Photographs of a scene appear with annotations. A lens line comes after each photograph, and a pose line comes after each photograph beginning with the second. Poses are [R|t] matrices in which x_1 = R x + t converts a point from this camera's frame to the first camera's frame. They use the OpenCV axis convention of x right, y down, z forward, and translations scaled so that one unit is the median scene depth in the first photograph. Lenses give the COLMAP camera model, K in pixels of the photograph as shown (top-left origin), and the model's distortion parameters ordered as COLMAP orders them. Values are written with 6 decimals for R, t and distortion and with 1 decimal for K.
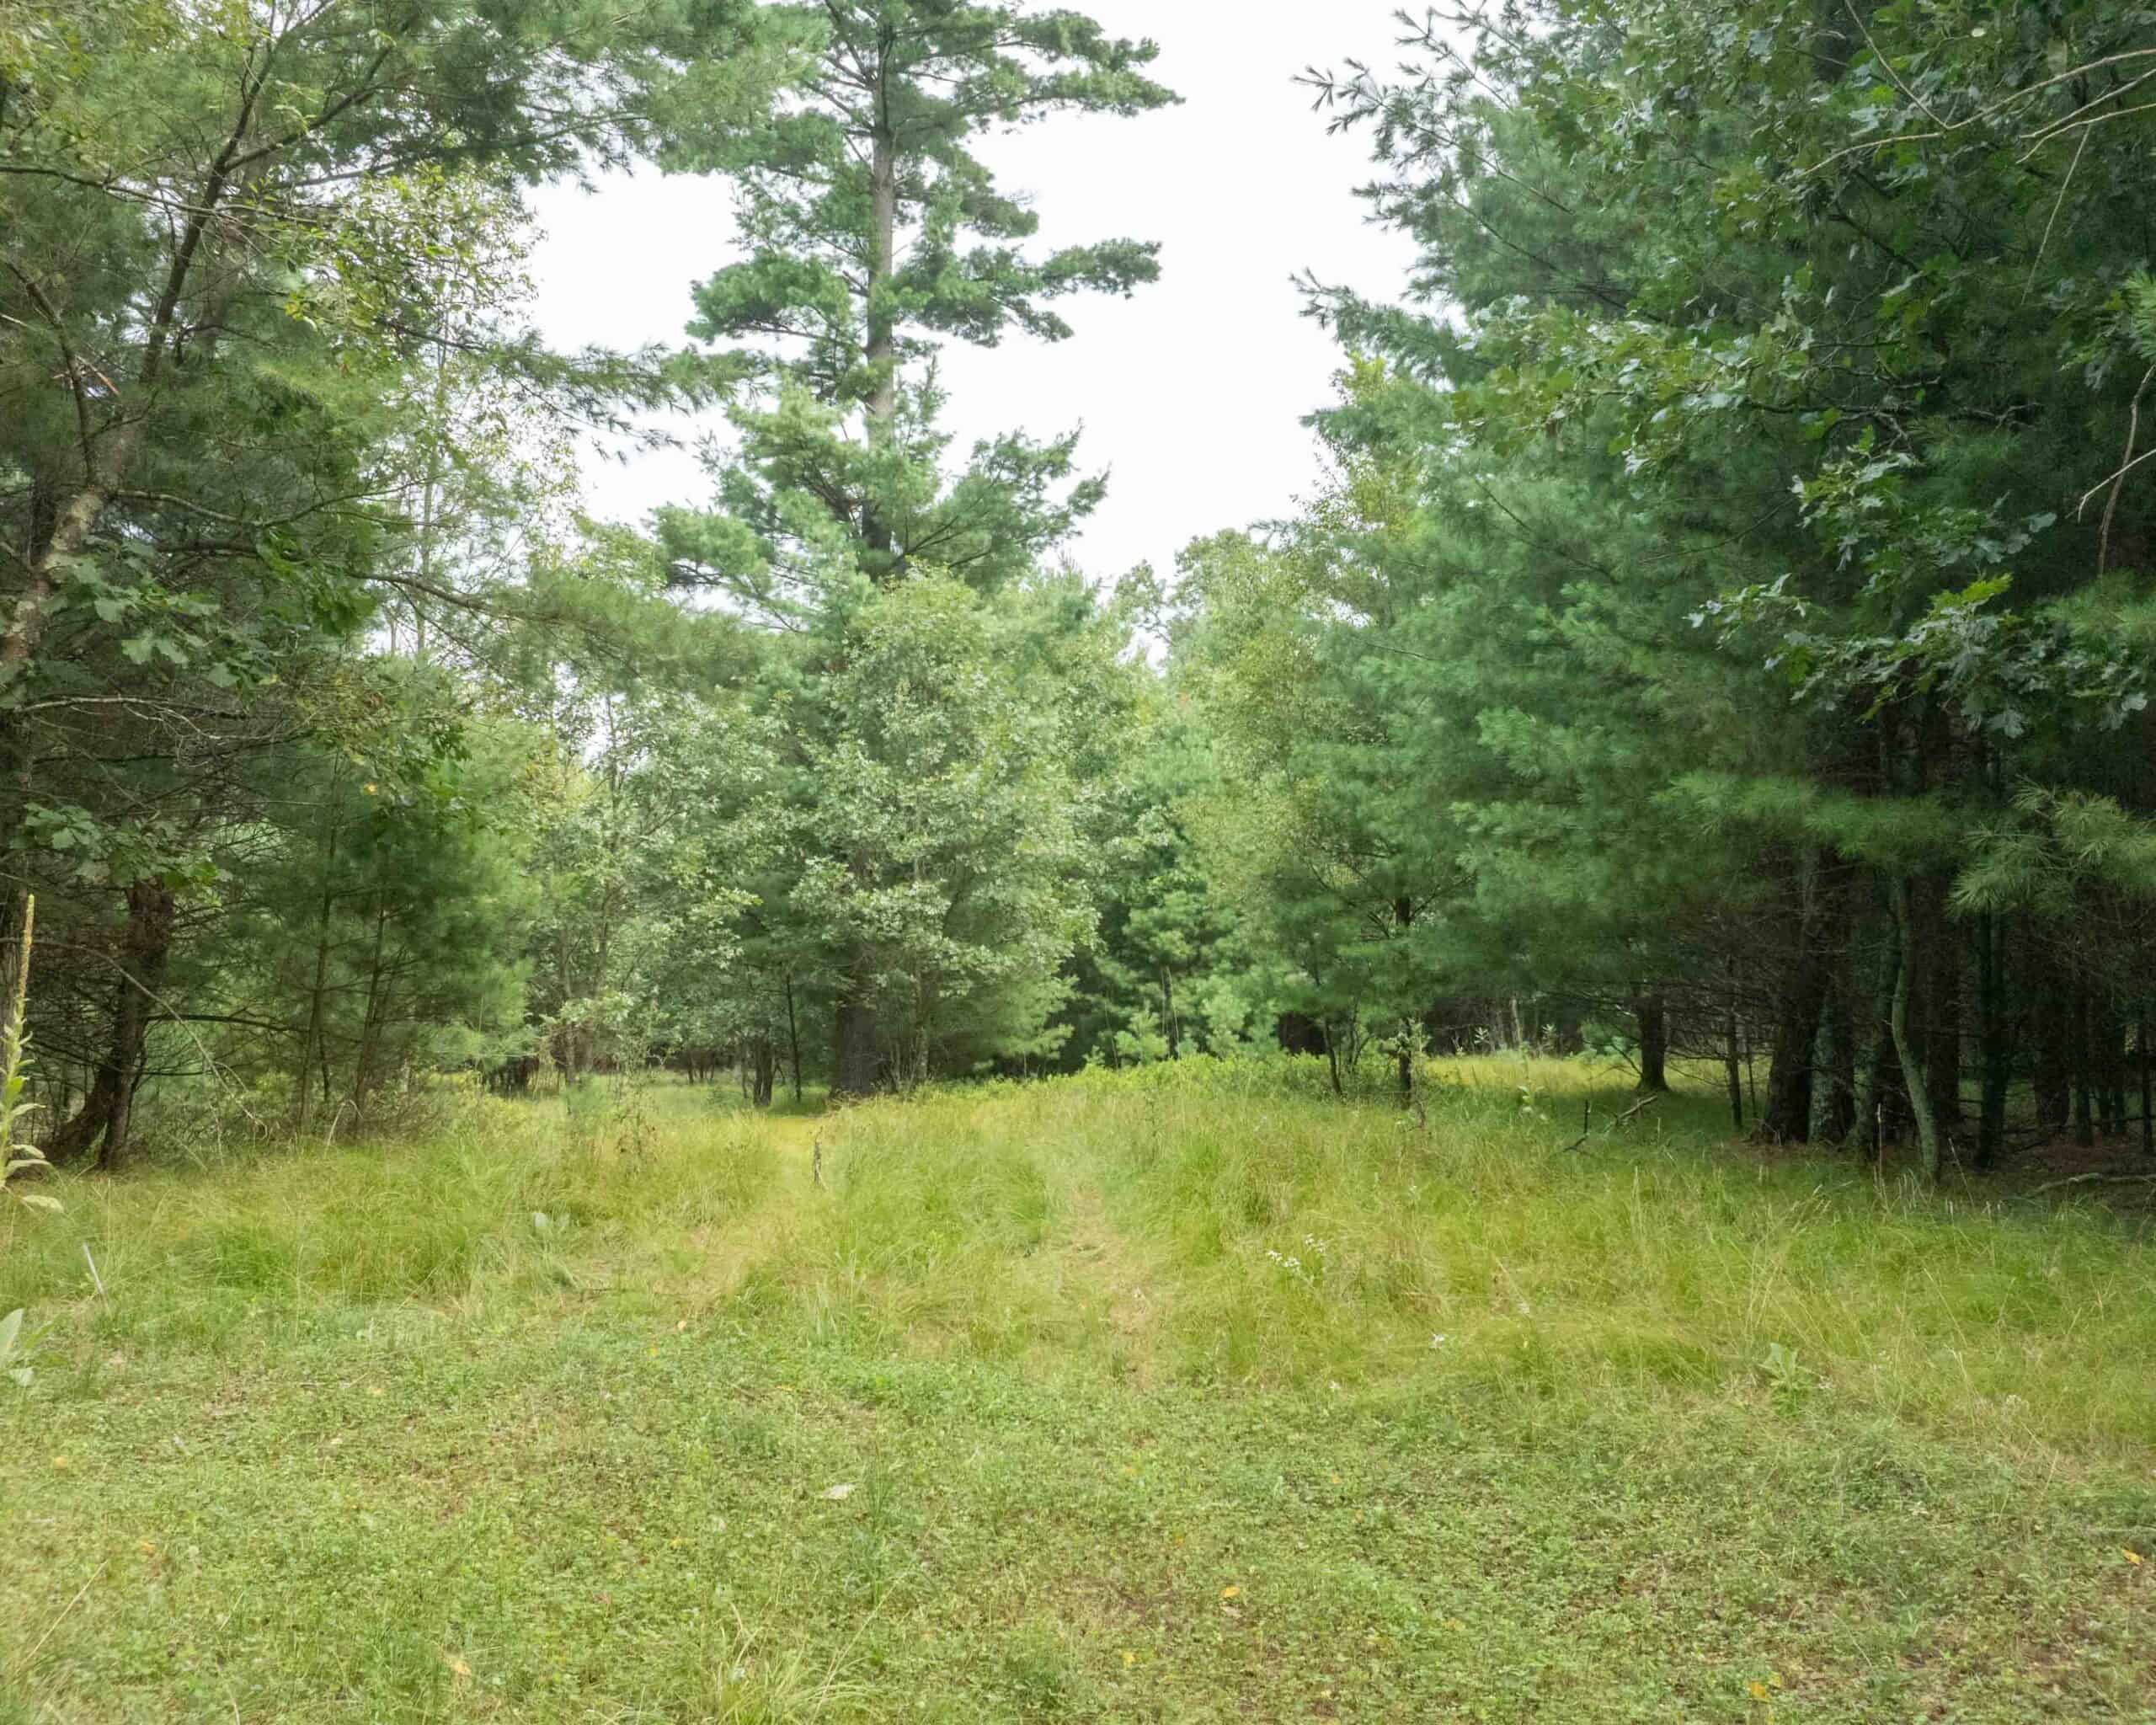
lens RADIAL K [[2149.0, 0, 1078.0], [0, 2149.0, 862.5], [0, 0, 1]] dist [-0.017327, -0.039436]
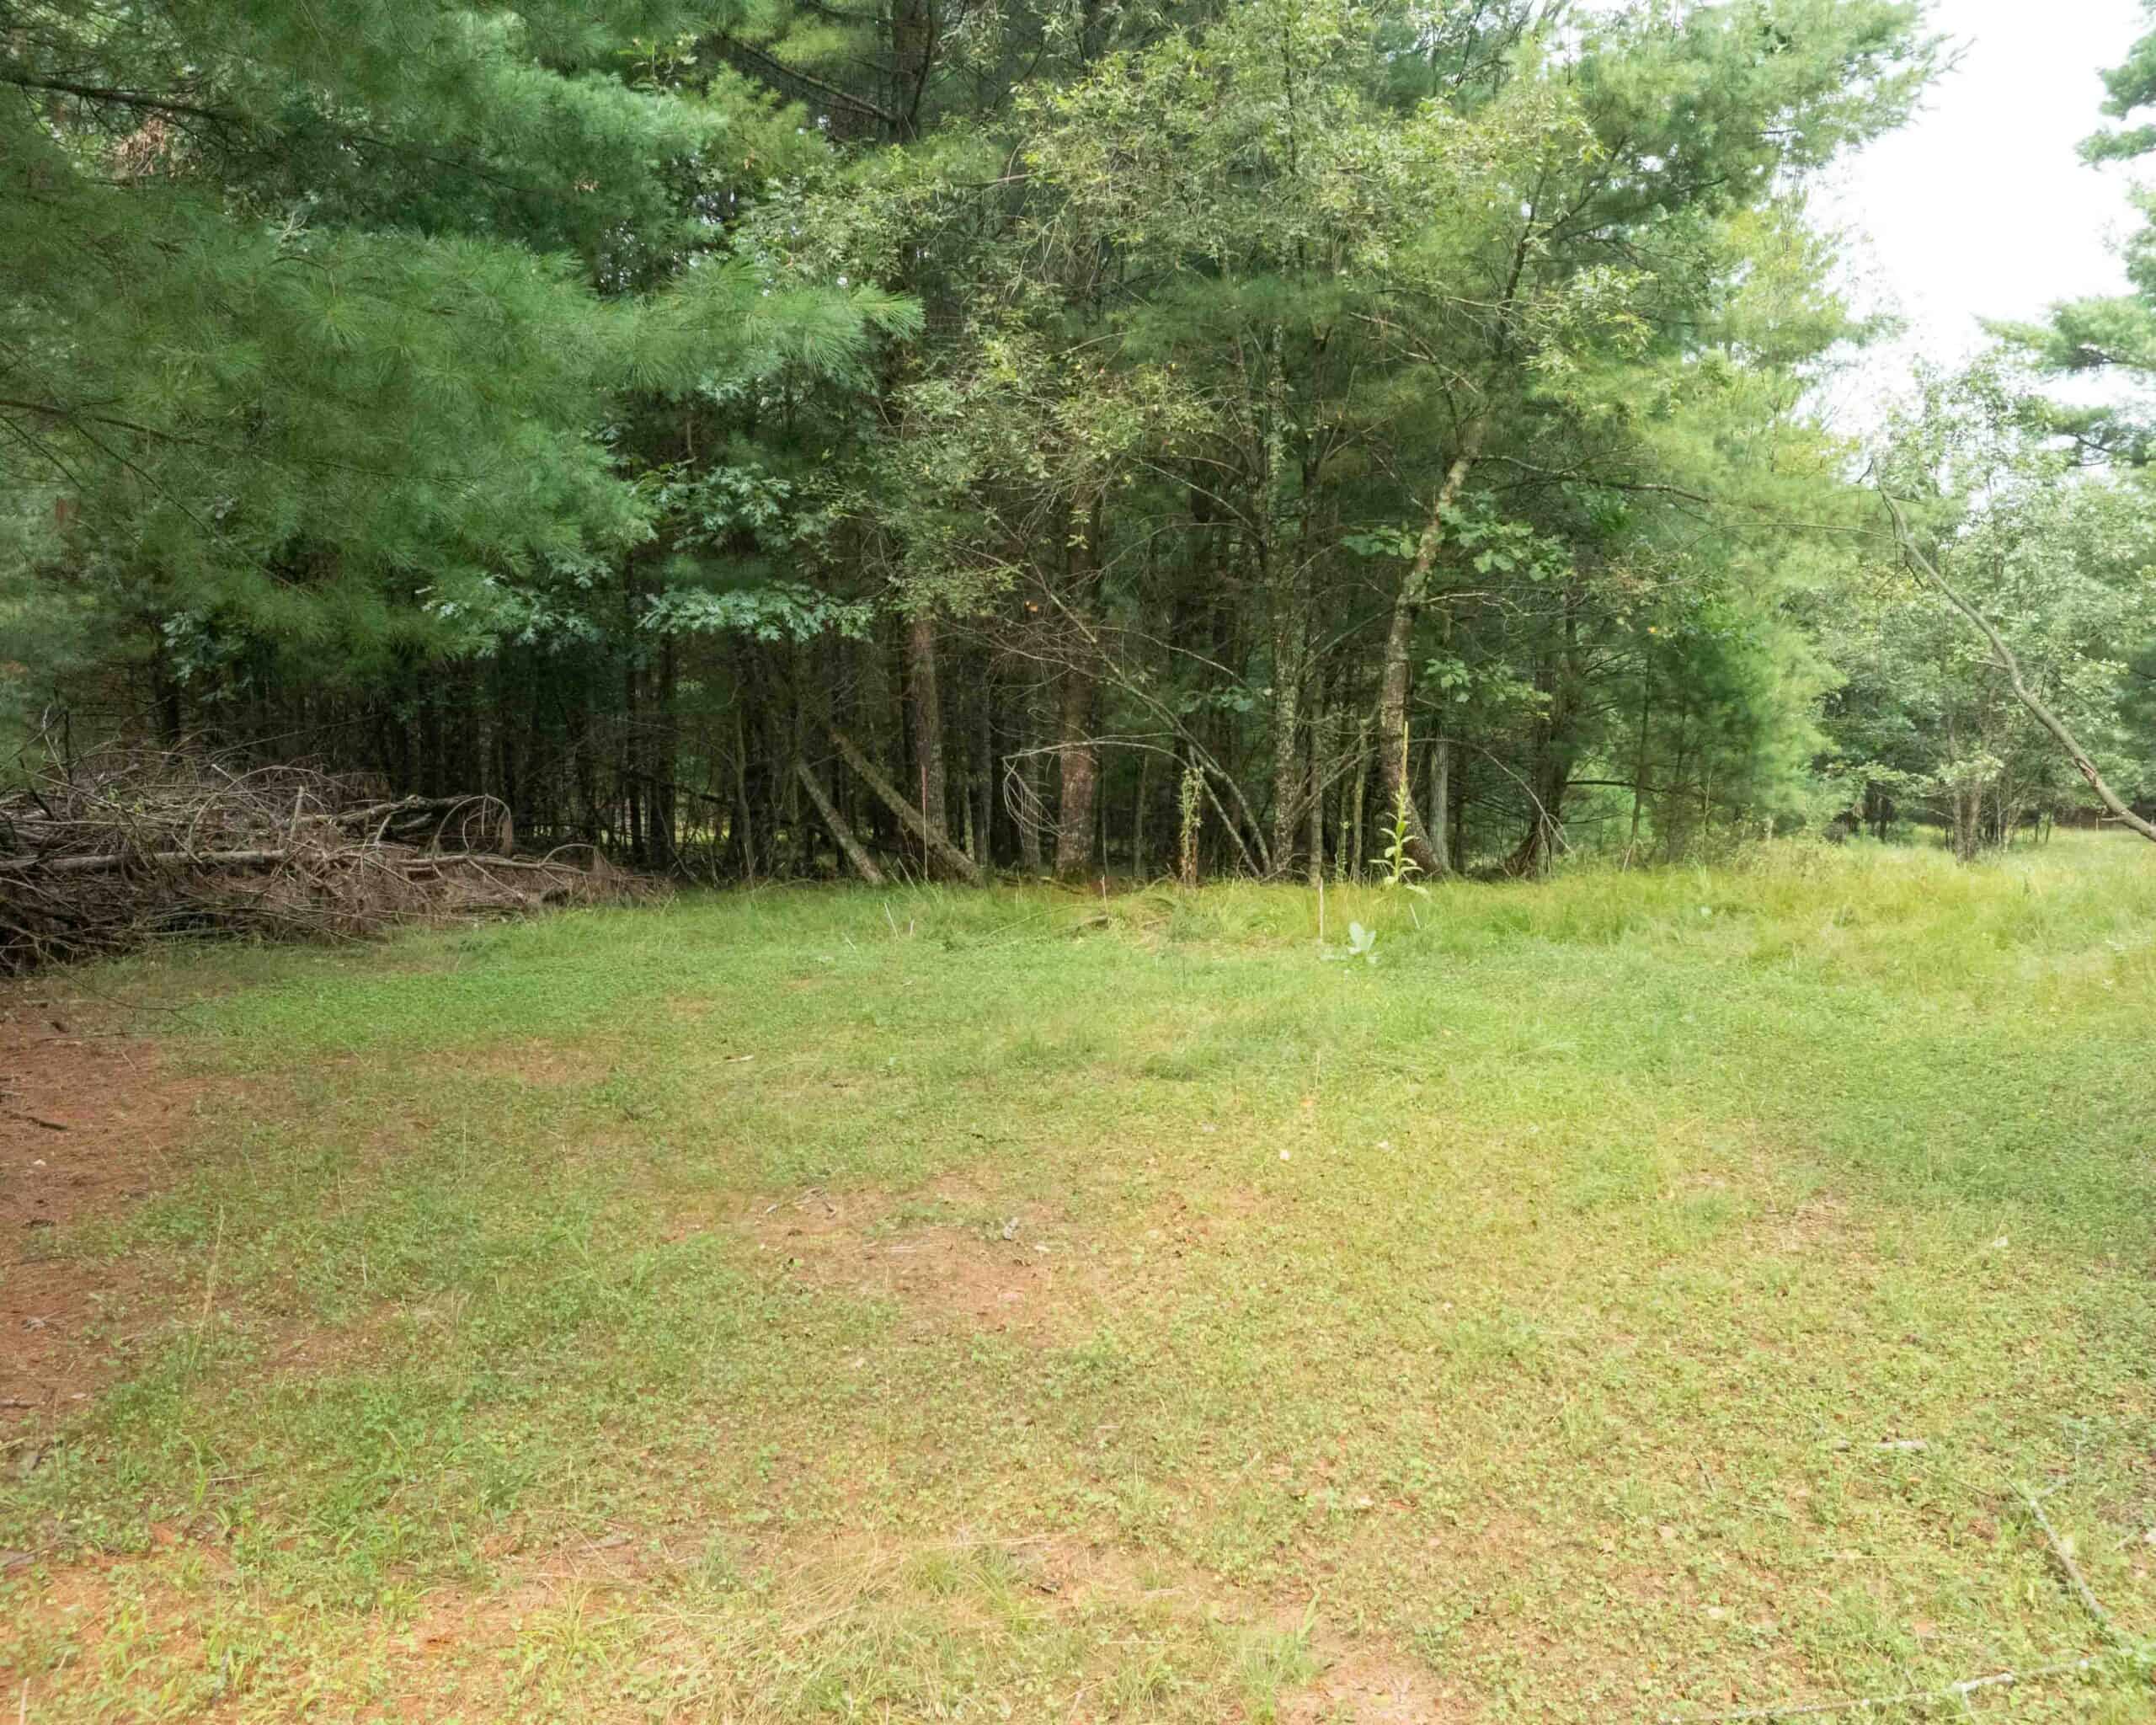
lens RADIAL K [[2149.0, 0, 1078.0], [0, 2149.0, 862.5], [0, 0, 1]] dist [-0.017327, -0.039436]
pose [[0.764023, 0.017814, -0.644943, 0.370497], [0.056037, 0.994009, 0.093840, -0.041591], [0.642751, -0.107837, 0.758448, -0.450004]]
